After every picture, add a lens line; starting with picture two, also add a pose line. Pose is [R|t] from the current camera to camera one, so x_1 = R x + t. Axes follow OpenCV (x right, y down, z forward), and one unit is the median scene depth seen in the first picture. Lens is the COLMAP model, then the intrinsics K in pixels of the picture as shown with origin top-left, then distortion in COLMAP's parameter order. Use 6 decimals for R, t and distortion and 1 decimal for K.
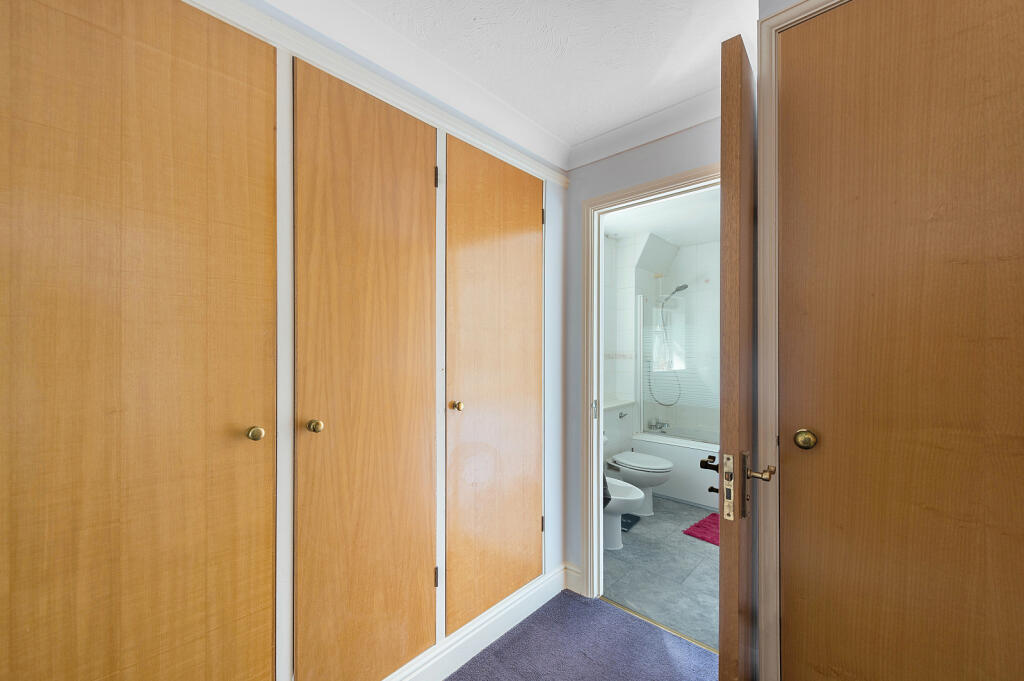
lens RADIAL K [[410.5, 0, 513.0], [0, 410.5, 349.6], [0, 0, 1]] dist [0.000619, 0.000013]
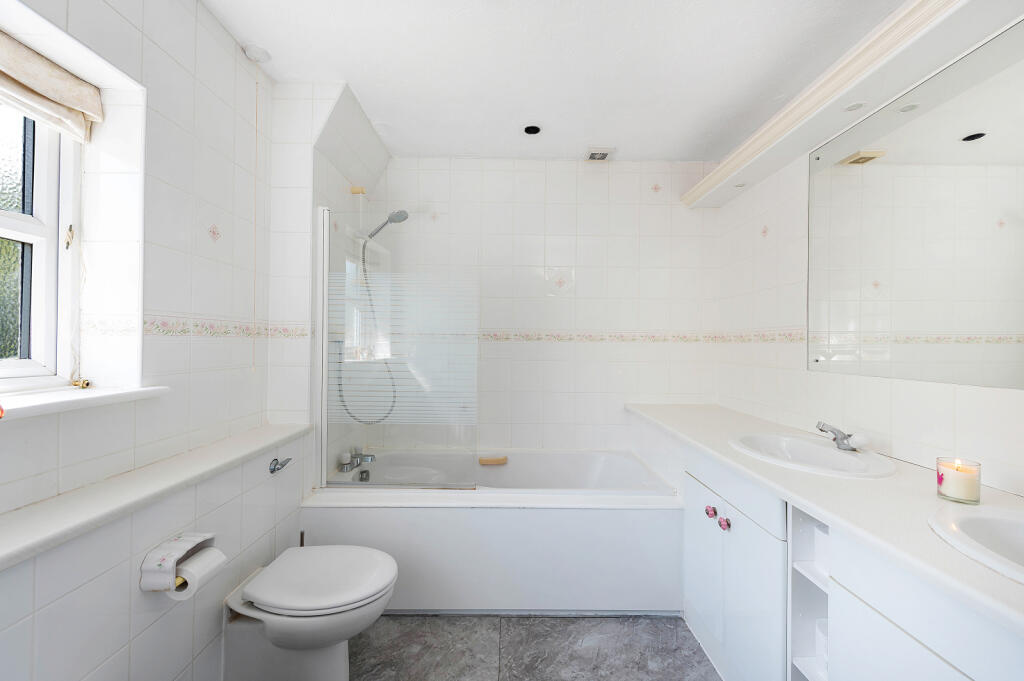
lens RADIAL K [[428.1, 0, 513.3], [0, 428.1, 343.6], [0, 0, 1]] dist [0.003702, 0.000149]
pose [[0.749956, 0.005892, 0.661461, 0.141090], [-0.010409, 0.999942, 0.002895, 0.026411], [-0.661405, -0.009056, 0.749974, 0.460184]]
